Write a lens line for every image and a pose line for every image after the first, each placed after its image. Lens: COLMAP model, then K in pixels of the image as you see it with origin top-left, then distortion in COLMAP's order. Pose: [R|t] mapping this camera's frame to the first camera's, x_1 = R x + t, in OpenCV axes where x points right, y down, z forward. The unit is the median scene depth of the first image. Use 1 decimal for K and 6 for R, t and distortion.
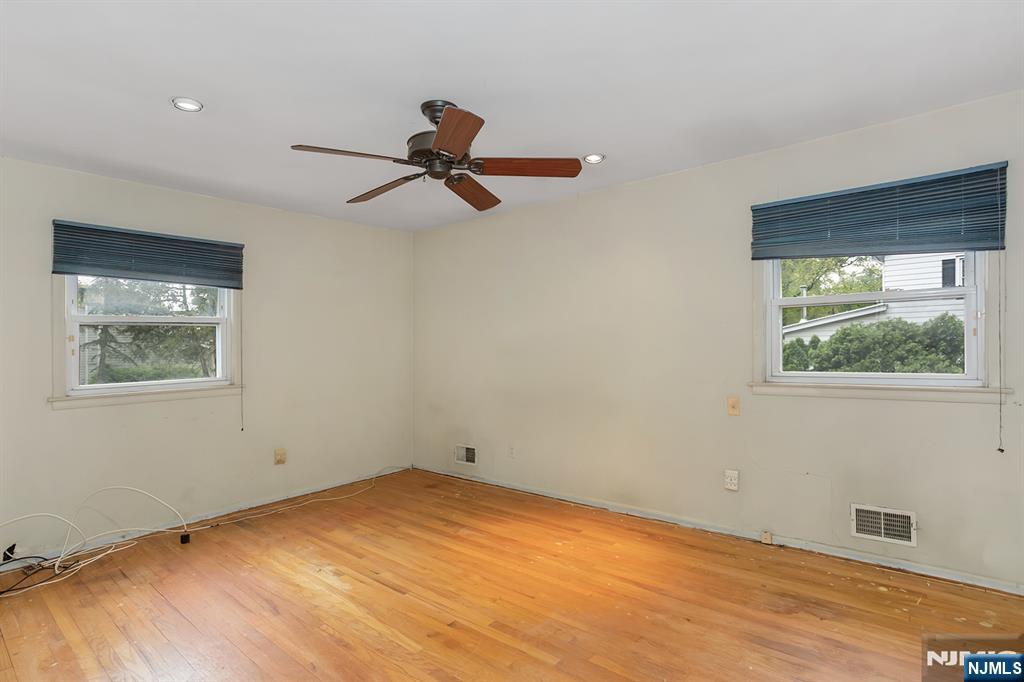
lens RADIAL K [[497.0, 0, 509.9], [0, 497.0, 336.5], [0, 0, 1]] dist [-0.001199, 0.000141]
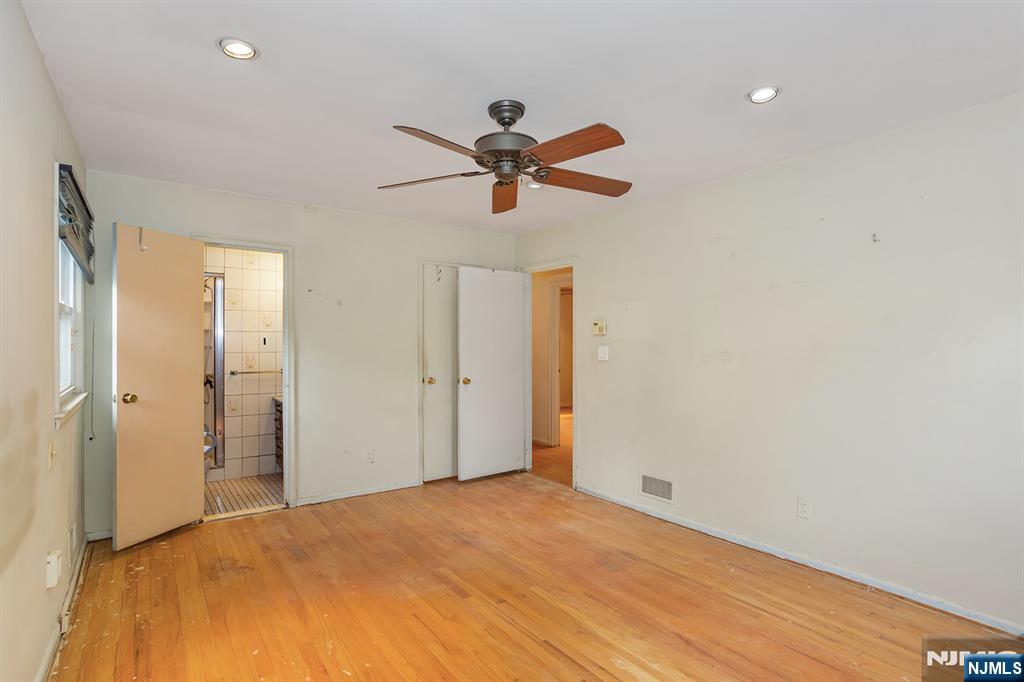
lens RADIAL K [[514.3, 0, 511.1], [0, 514.3, 353.3], [0, 0, 1]] dist [-0.000793, 0.000008]
pose [[-0.966702, 0.014171, 0.255511, -0.428395], [0.016605, 0.999835, 0.007373, 0.011435], [-0.255365, 0.011371, -0.966778, 2.053207]]
